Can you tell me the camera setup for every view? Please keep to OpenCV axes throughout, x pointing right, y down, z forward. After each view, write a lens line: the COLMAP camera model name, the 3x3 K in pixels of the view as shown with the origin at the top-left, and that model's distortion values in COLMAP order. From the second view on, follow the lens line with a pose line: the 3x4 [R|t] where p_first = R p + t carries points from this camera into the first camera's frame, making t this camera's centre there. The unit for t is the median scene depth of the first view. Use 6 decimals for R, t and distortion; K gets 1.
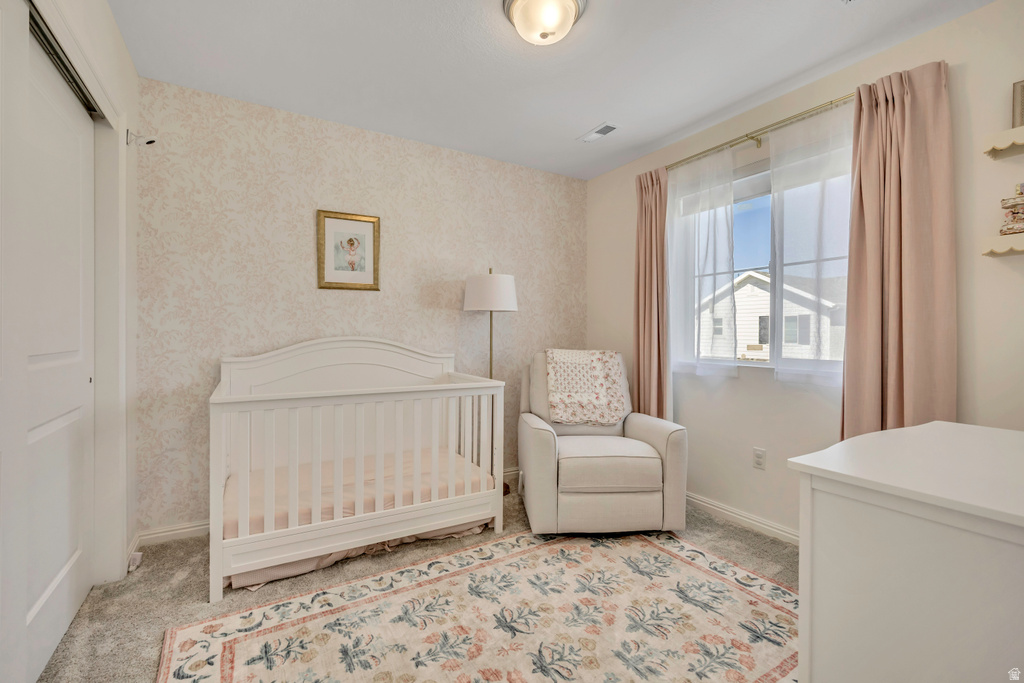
lens RADIAL K [[447.6, 0, 502.6], [0, 447.6, 335.9], [0, 0, 1]] dist [-0.001415, -0.000483]
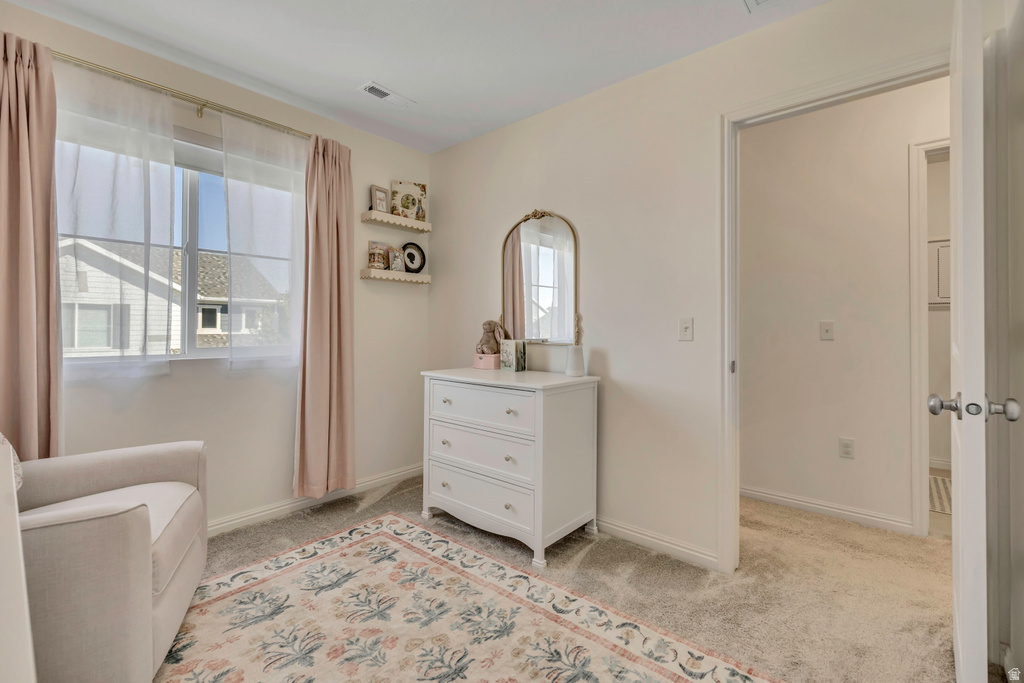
lens RADIAL K [[447.6, 0, 514.6], [0, 447.6, 322.6], [0, 0, 1]] dist [-0.001415, -0.000483]
pose [[-0.316387, 0.001948, 0.948628, -0.655873], [0.004870, 0.999988, -0.000429, -0.001070], [-0.948618, 0.004484, -0.316393, 0.908036]]
